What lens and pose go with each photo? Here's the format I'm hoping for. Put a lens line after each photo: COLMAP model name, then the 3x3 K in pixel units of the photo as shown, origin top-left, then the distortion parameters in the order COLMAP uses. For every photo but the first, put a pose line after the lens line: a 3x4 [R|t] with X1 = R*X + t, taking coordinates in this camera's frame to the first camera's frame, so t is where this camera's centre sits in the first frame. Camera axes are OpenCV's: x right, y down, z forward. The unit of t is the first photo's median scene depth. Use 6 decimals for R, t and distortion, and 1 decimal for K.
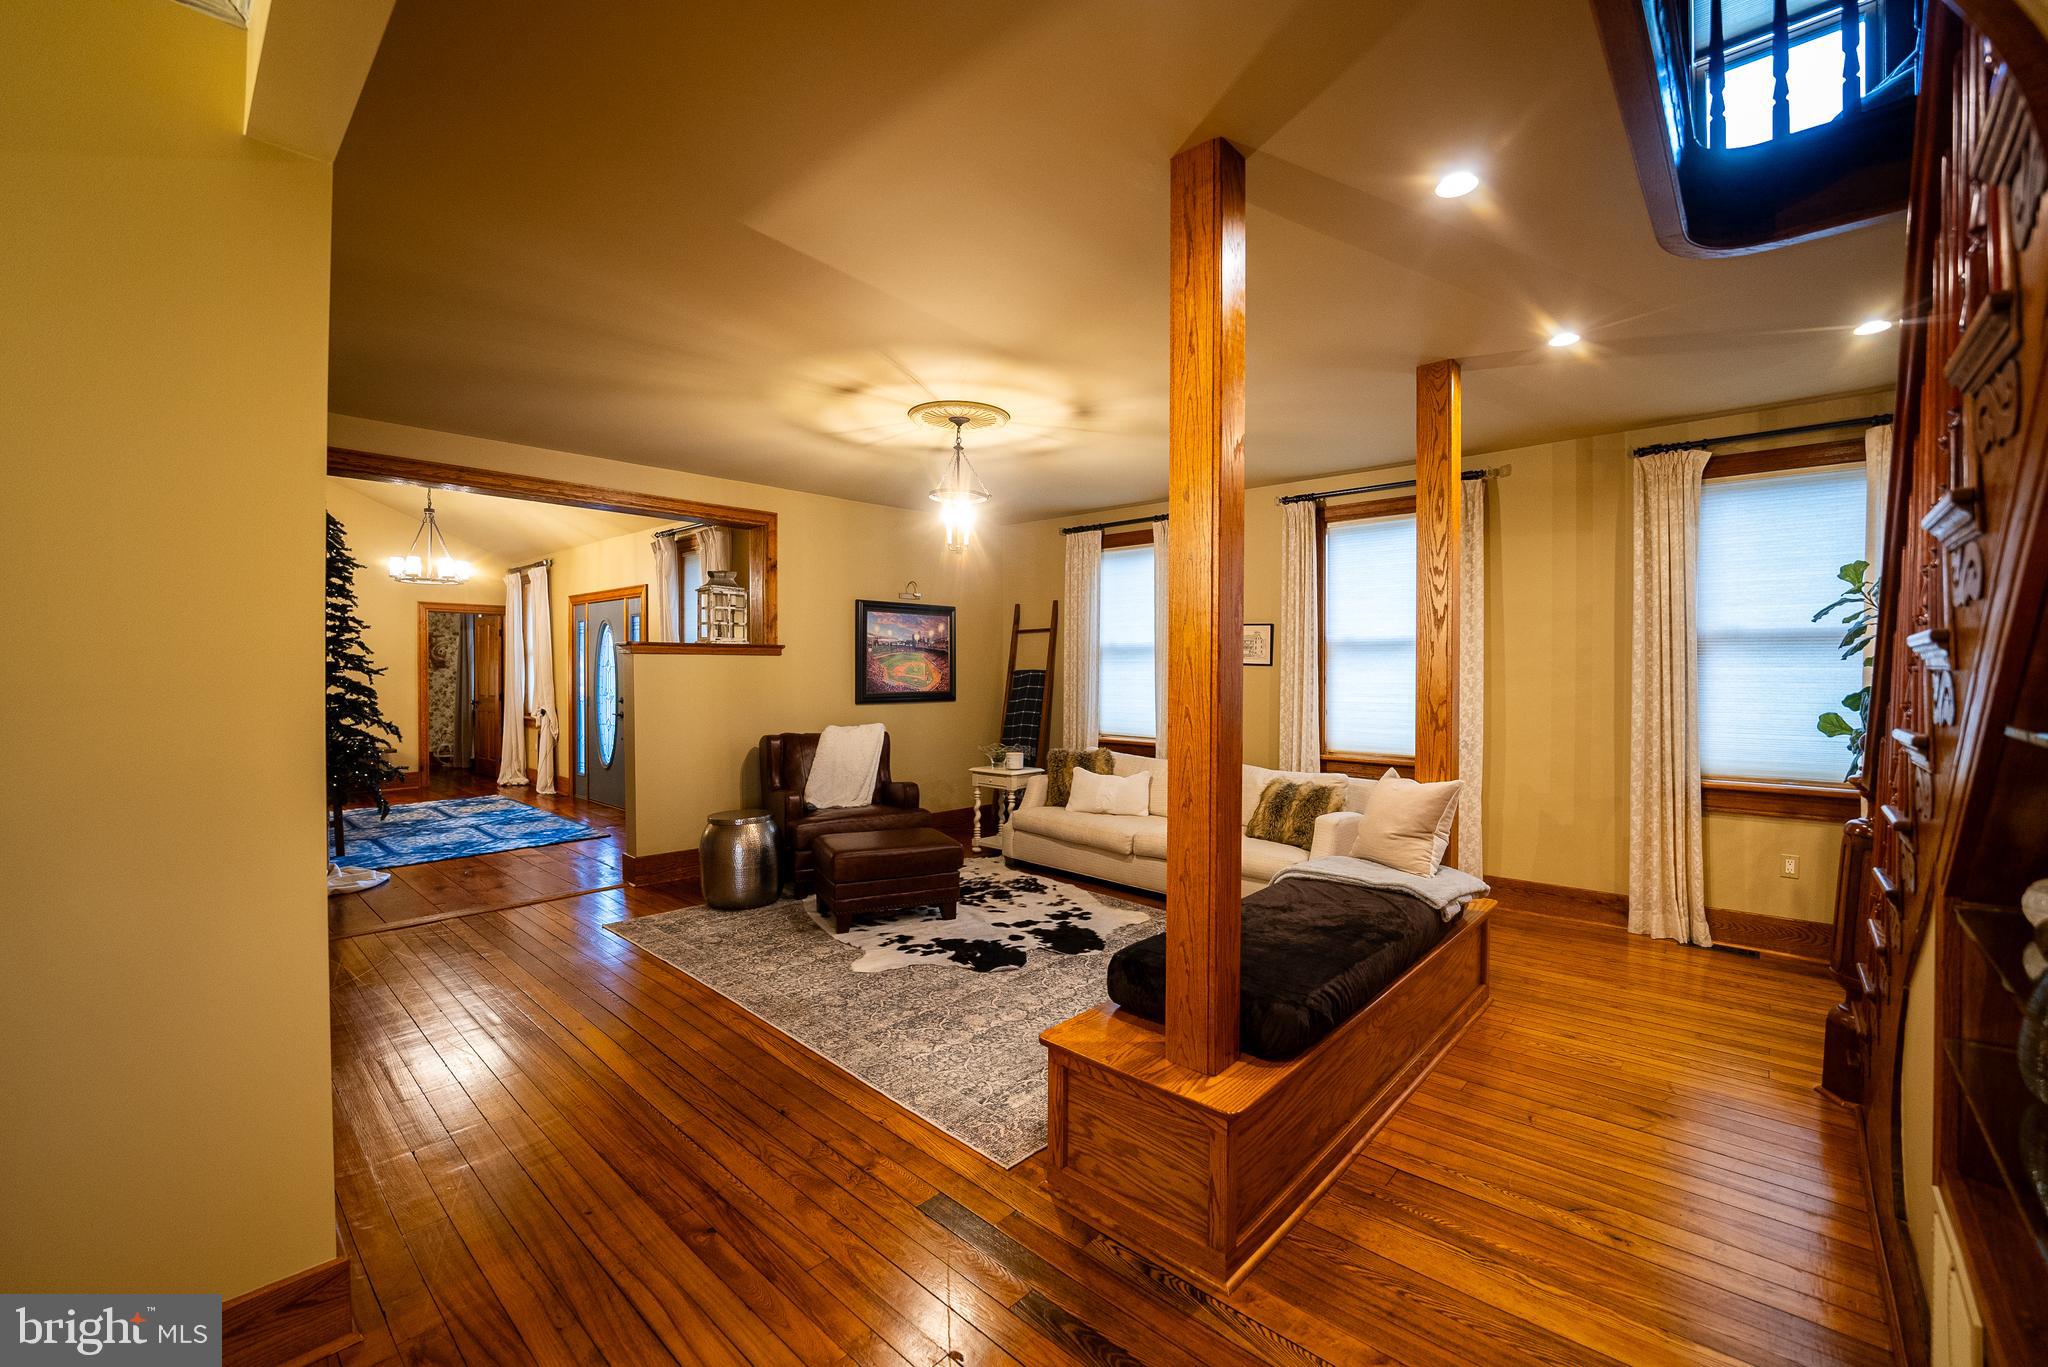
lens RADIAL K [[837.1, 0, 1024.7], [0, 837.1, 672.8], [0, 0, 1]] dist [-0.027219, 0.004620]
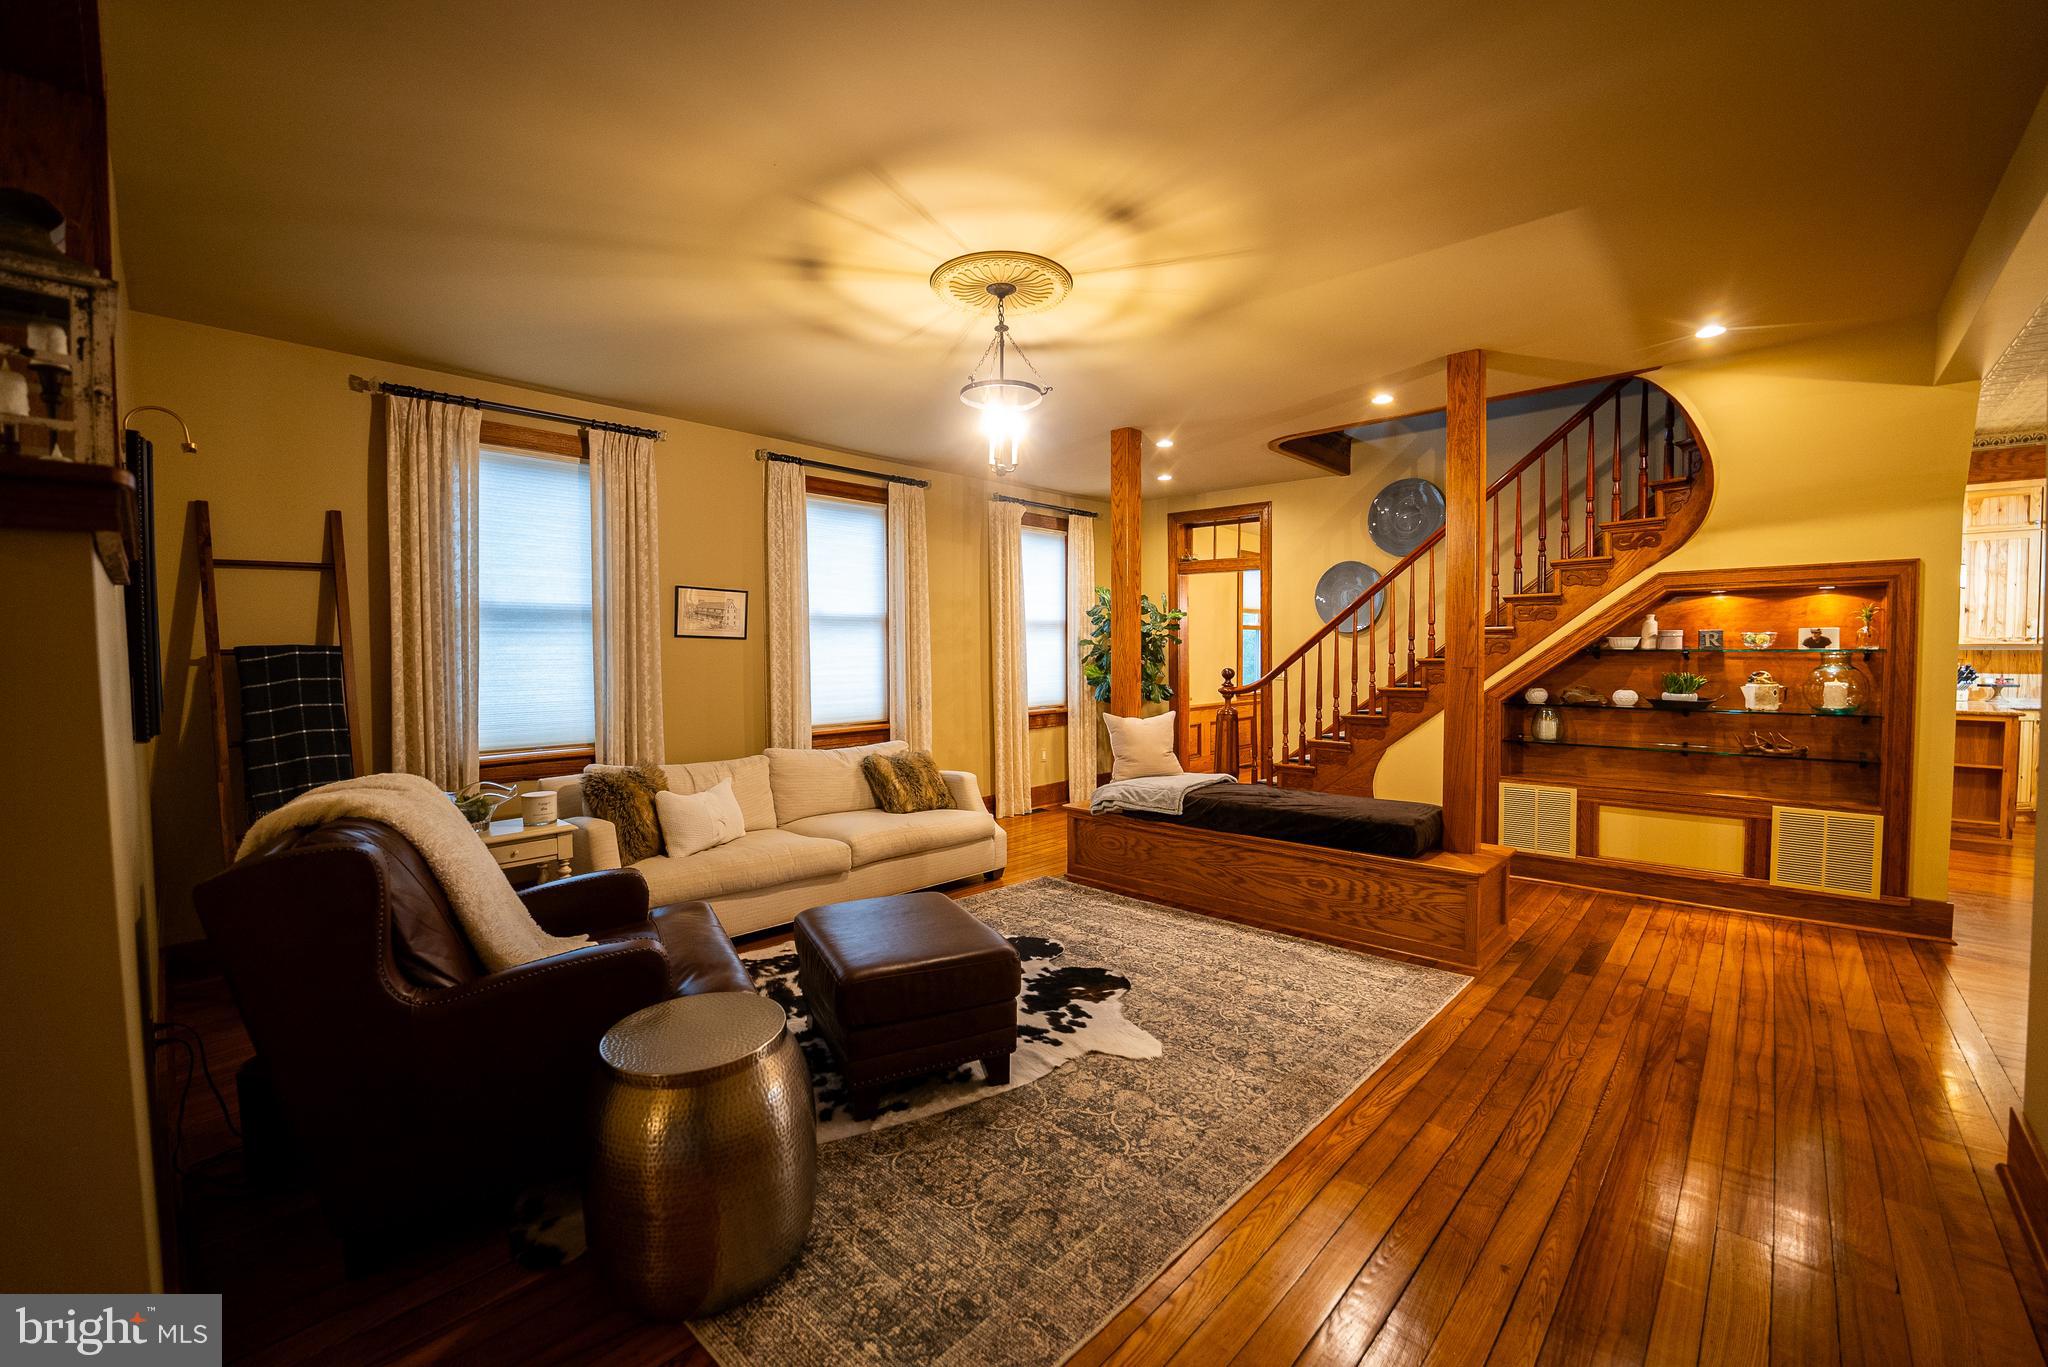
lens RADIAL K [[837.1, 0, 1020.9], [0, 837.1, 676.9], [0, 0, 1]] dist [-0.027219, 0.004620]
pose [[0.001906, -0.036144, 0.999345, -0.815844], [0.010430, 0.999293, 0.036123, 0.003625], [-0.999944, 0.010354, 0.002282, 0.998466]]
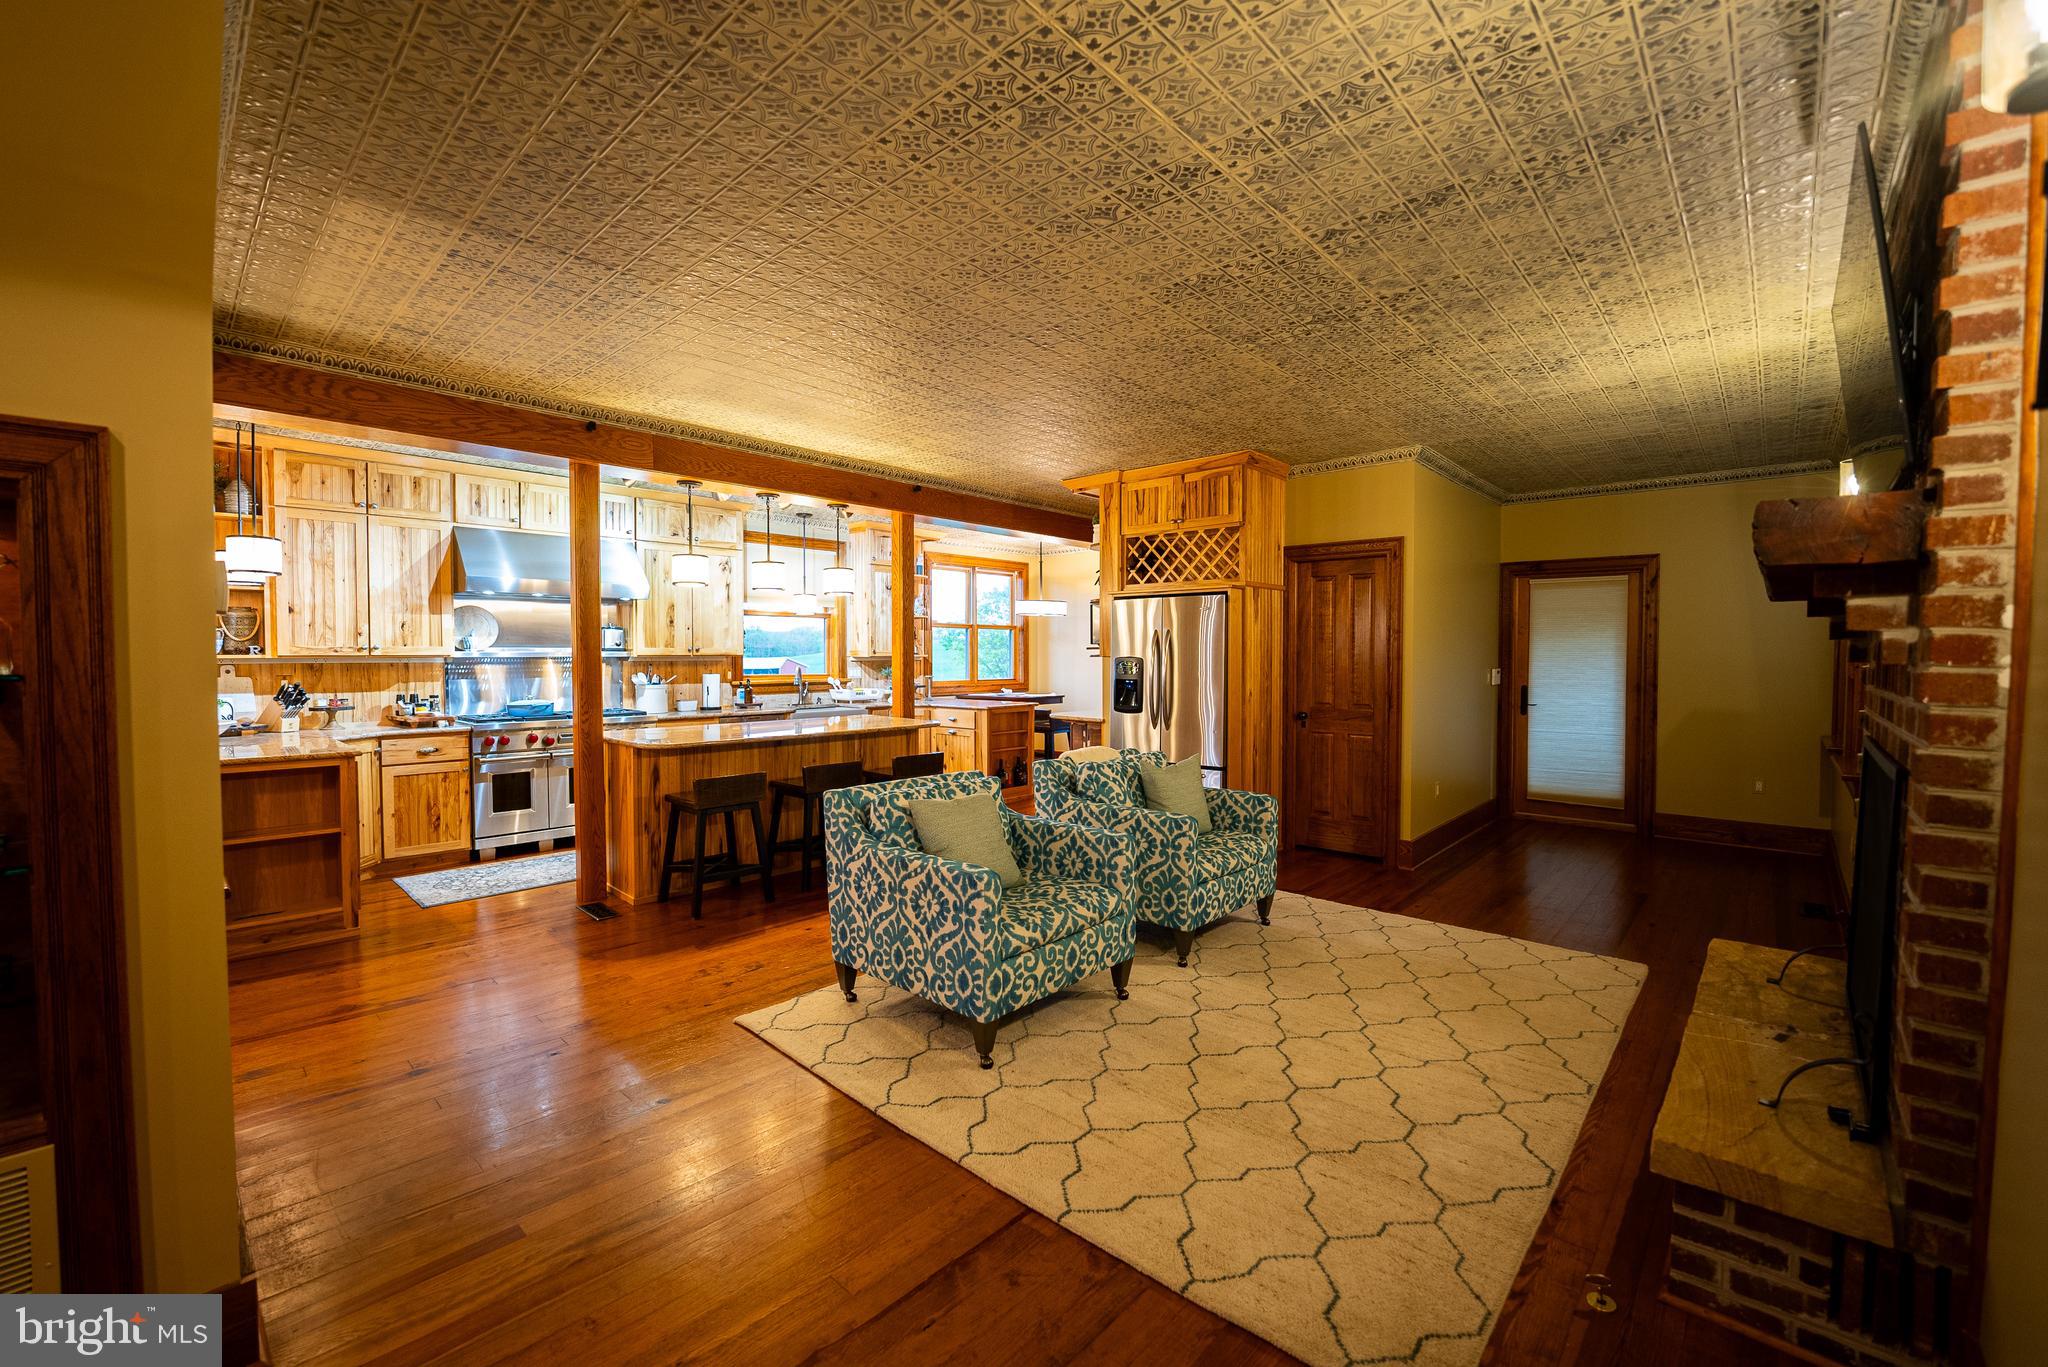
lens RADIAL K [[837.1, 0, 1020.1], [0, 837.1, 676.5], [0, 0, 1]] dist [-0.027219, 0.004620]
pose [[-0.999981, -0.000721, 0.006067, -0.280426], [-0.000511, 0.999403, 0.034555, 0.005028], [-0.006089, 0.034552, -0.999384, 0.335017]]
